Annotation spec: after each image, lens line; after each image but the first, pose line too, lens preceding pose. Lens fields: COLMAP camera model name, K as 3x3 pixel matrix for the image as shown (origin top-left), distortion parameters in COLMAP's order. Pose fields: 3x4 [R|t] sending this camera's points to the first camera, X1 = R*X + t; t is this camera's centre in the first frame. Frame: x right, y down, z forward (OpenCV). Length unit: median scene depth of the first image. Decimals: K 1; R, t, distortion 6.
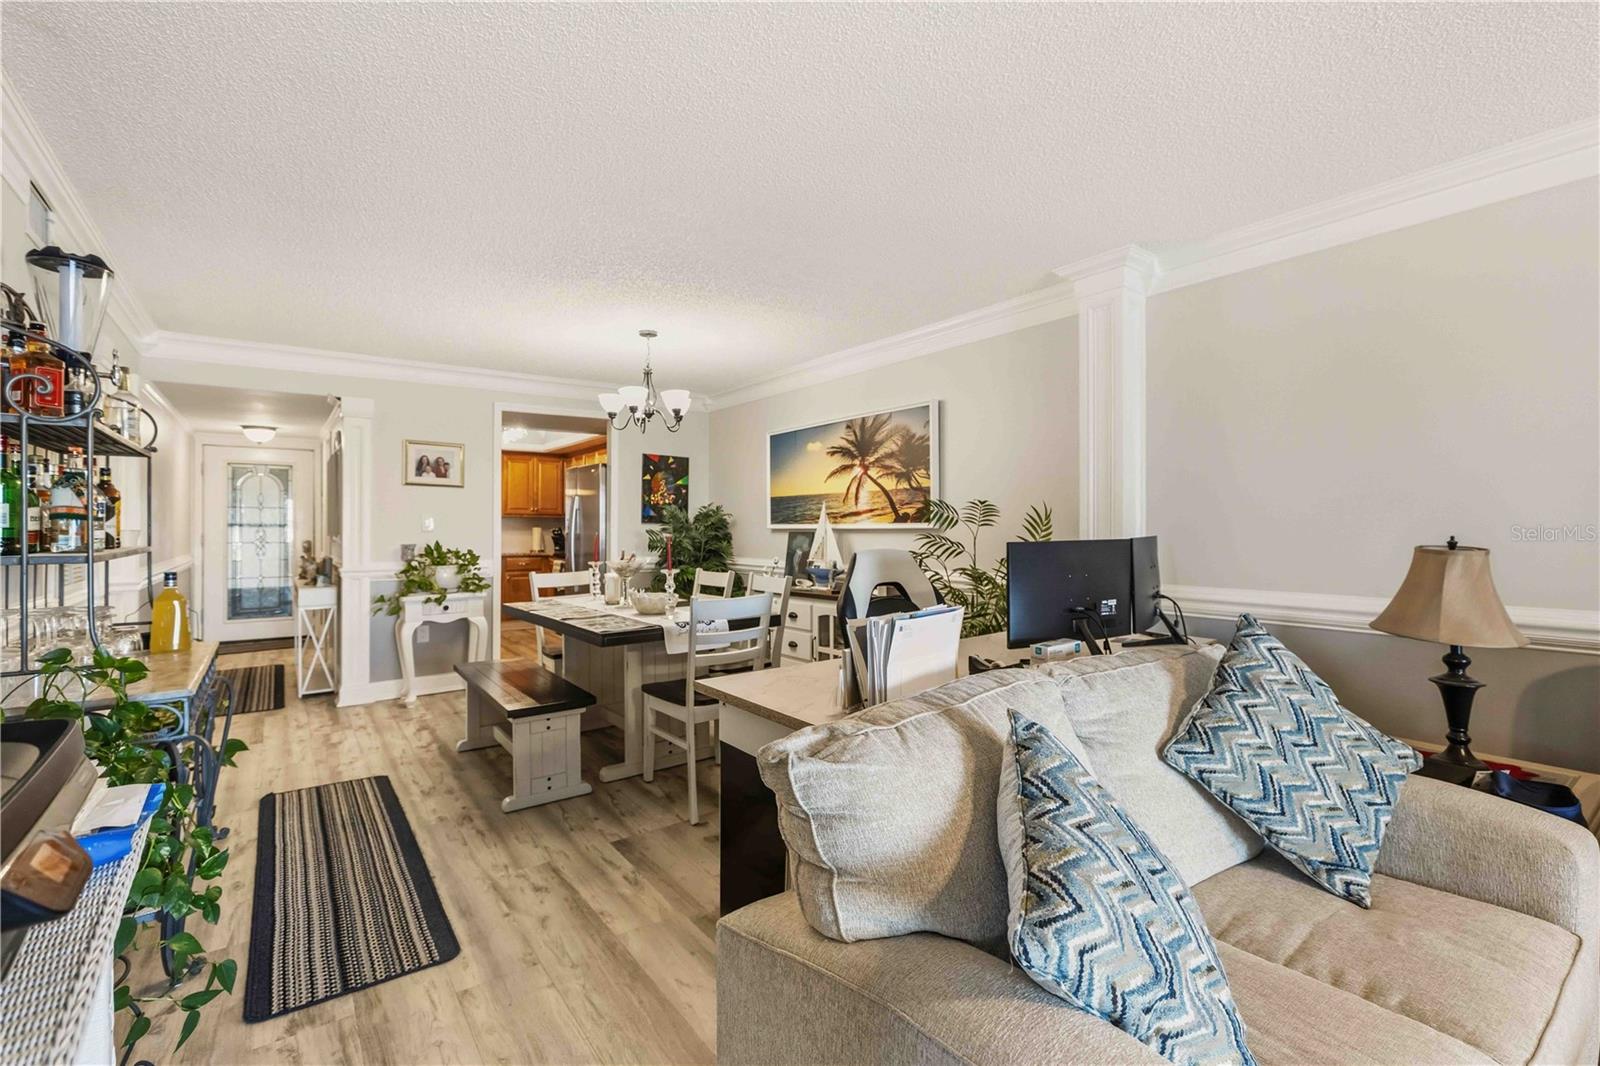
lens RADIAL K [[704.7, 0, 810.9], [0, 704.7, 530.4], [0, 0, 1]] dist [-0.000630, 0.002836]
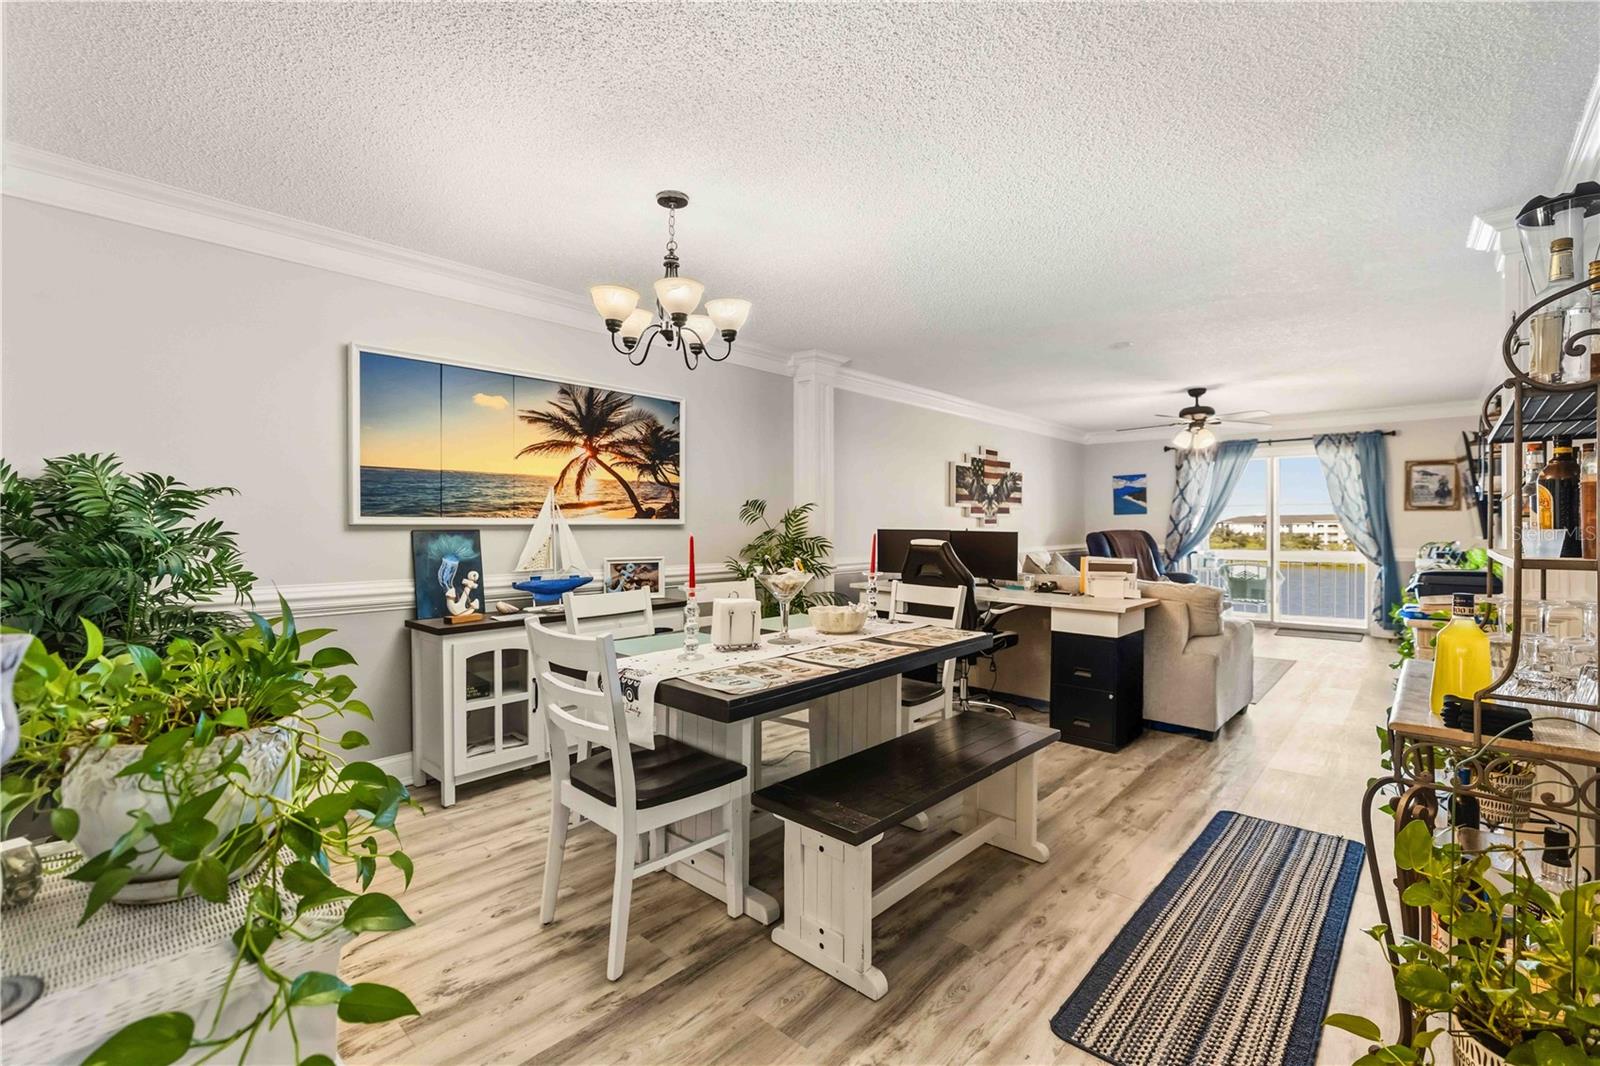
lens RADIAL K [[704.7, 0, 793.9], [0, 704.7, 527.4], [0, 0, 1]] dist [-0.000630, 0.002836]
pose [[-0.180891, -0.004180, 0.983494, -0.738290], [0.000311, 0.999991, 0.004308, -0.002793], [-0.983503, 0.001085, -0.180888, 0.885186]]
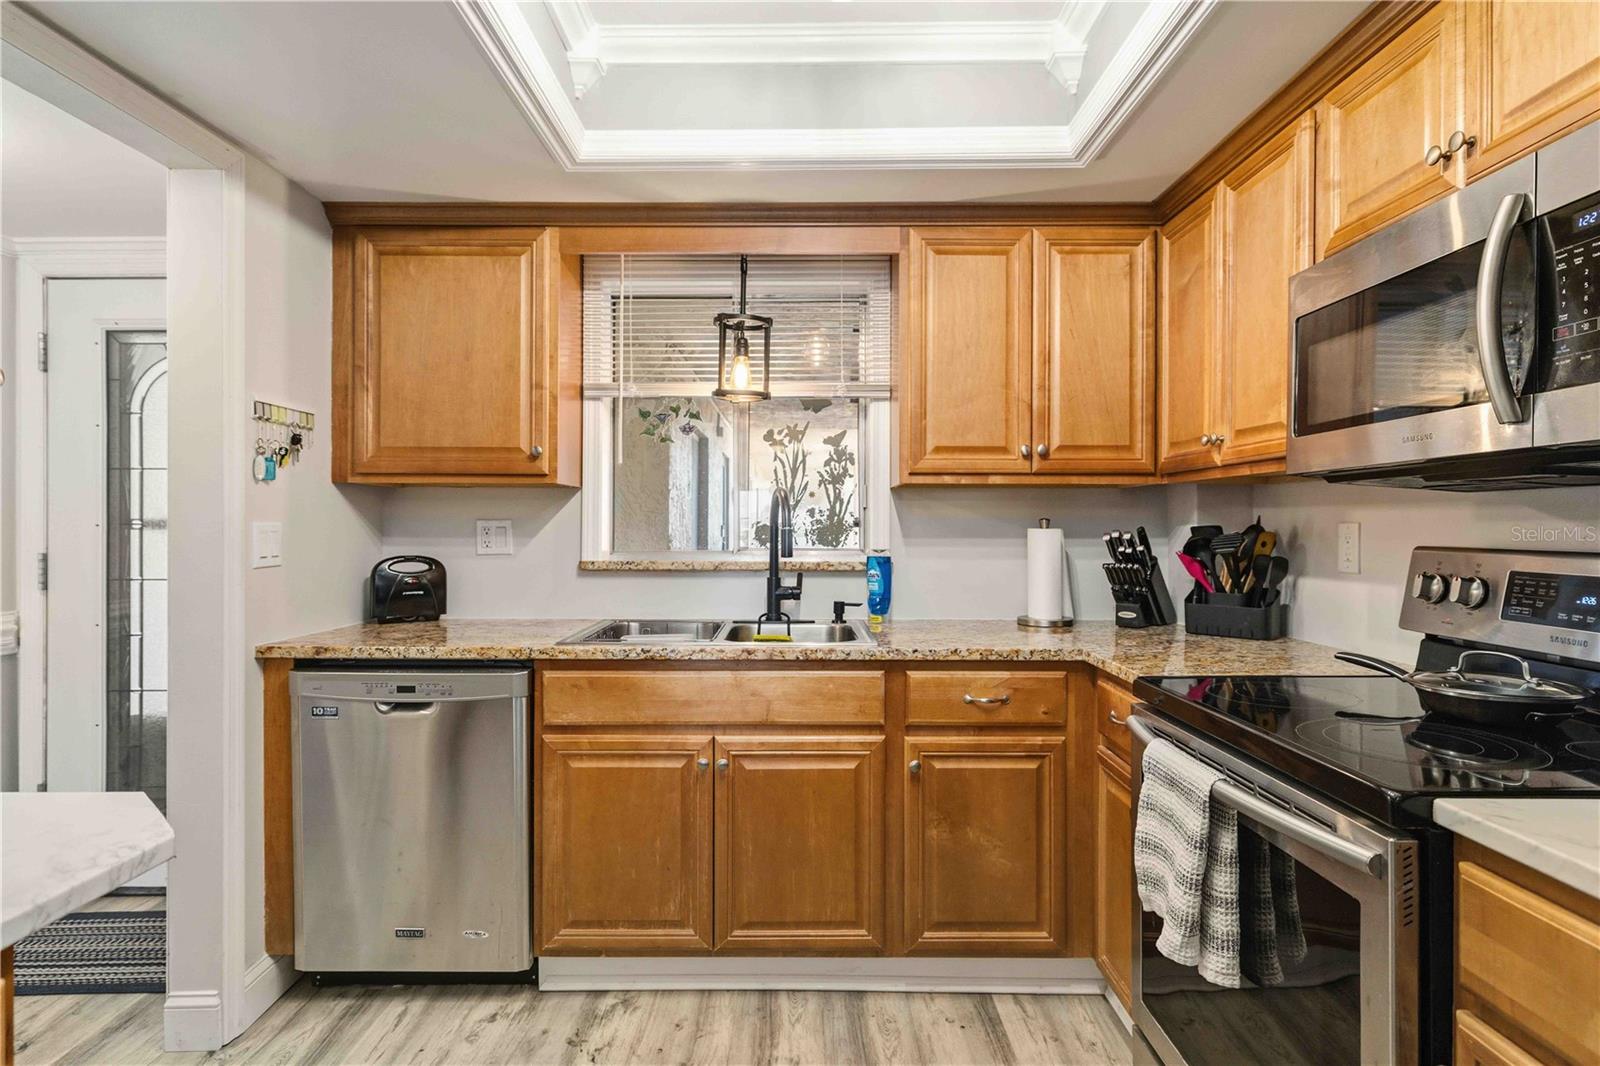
lens RADIAL K [[869.6, 0, 790.0], [0, 869.6, 527.2], [0, 0, 1]] dist [0.006769, 0.002448]
pose [[0.788660, -0.000487, -0.614830, -0.487166], [0.001261, 0.999999, 0.000826, -0.008684], [0.614829, -0.001427, 0.788659, 1.261586]]
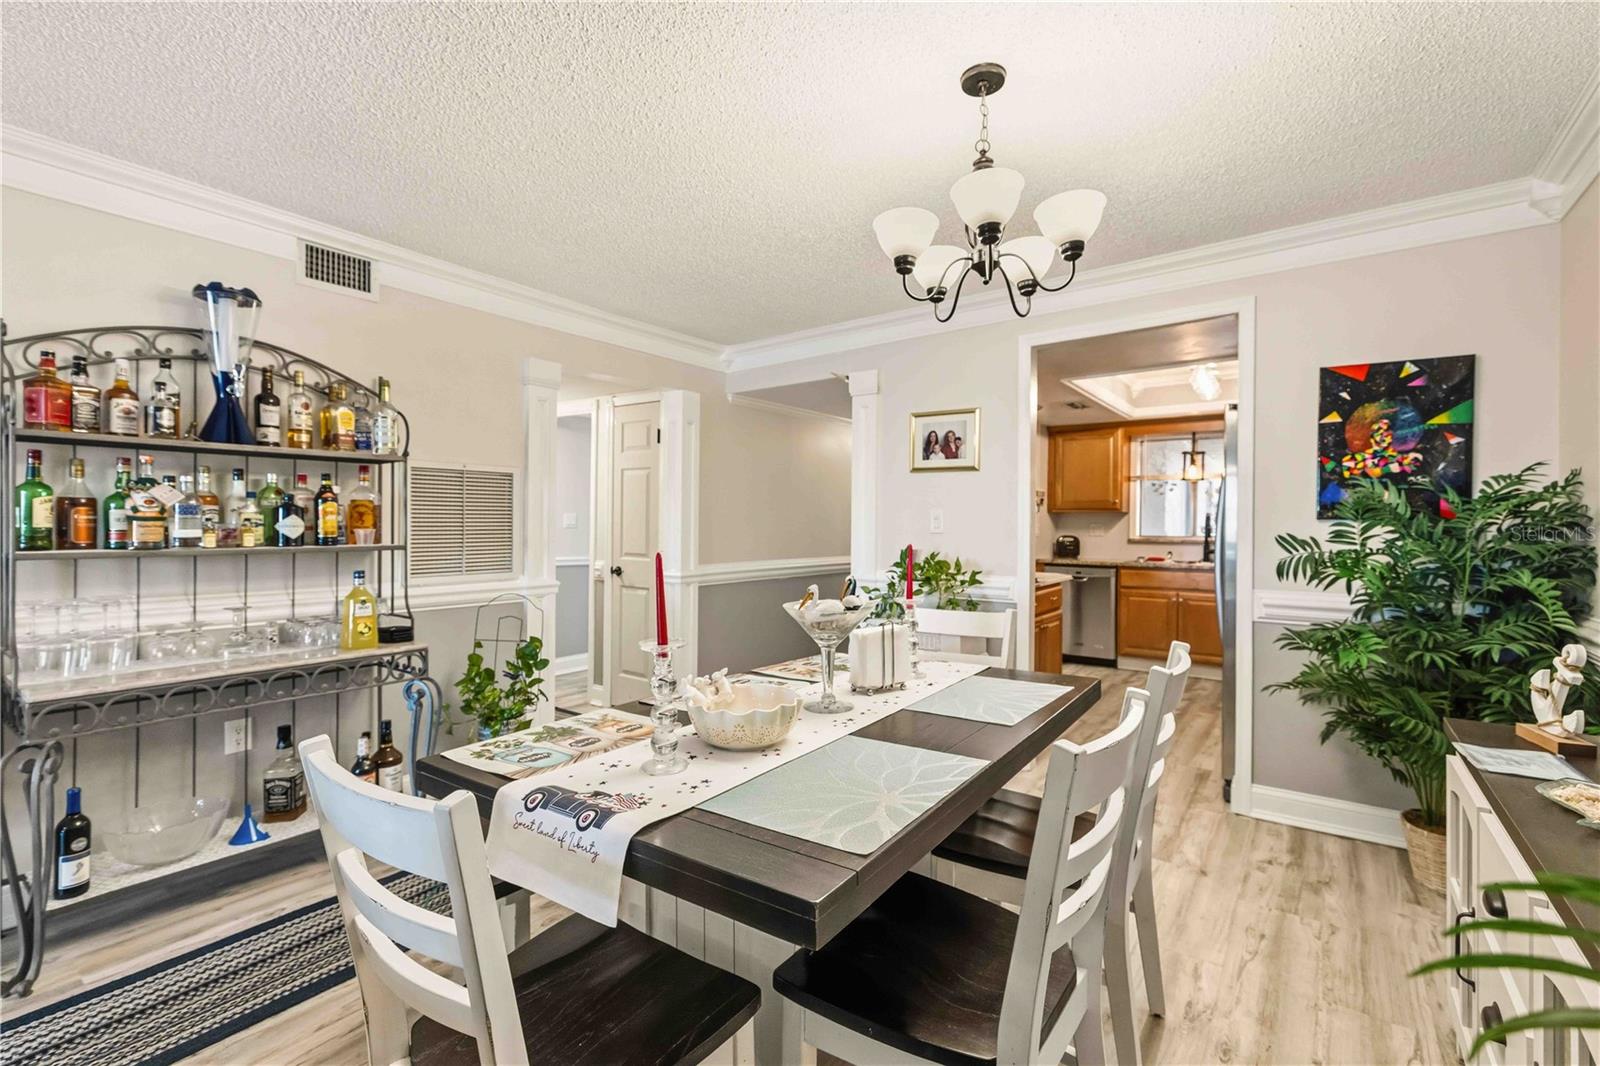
lens RADIAL K [[704.7, 0, 796.0], [0, 704.7, 519.9], [0, 0, 1]] dist [-0.000630, 0.002836]
pose [[0.275111, -0.005795, -0.961395, 0.134534], [-0.008312, 0.999930, -0.008406, -0.004659], [0.961376, 0.010304, 0.275044, 0.679301]]
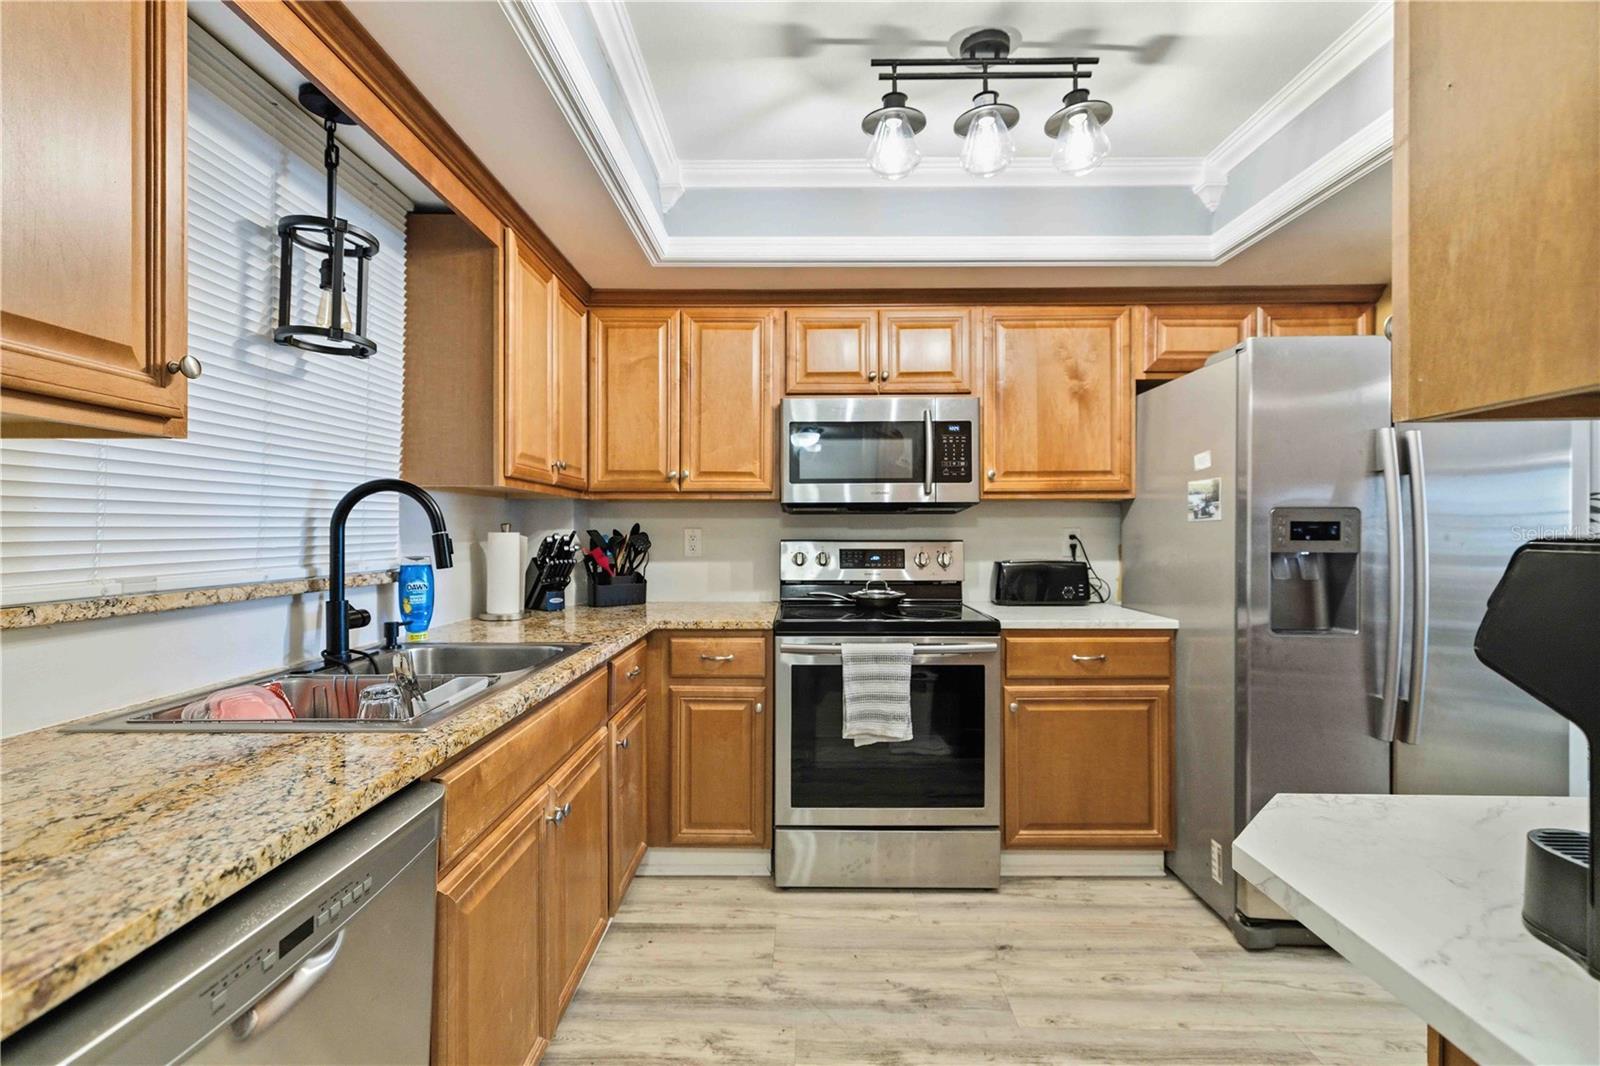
lens RADIAL K [[704.7, 0, 796.7], [0, 704.7, 532.8], [0, 0, 1]] dist [-0.000630, 0.002836]
pose [[0.610840, -0.004291, 0.791742, -0.953372], [0.001583, 0.999990, 0.004199, -0.008525], [-0.791752, -0.001312, 0.610841, 1.324294]]
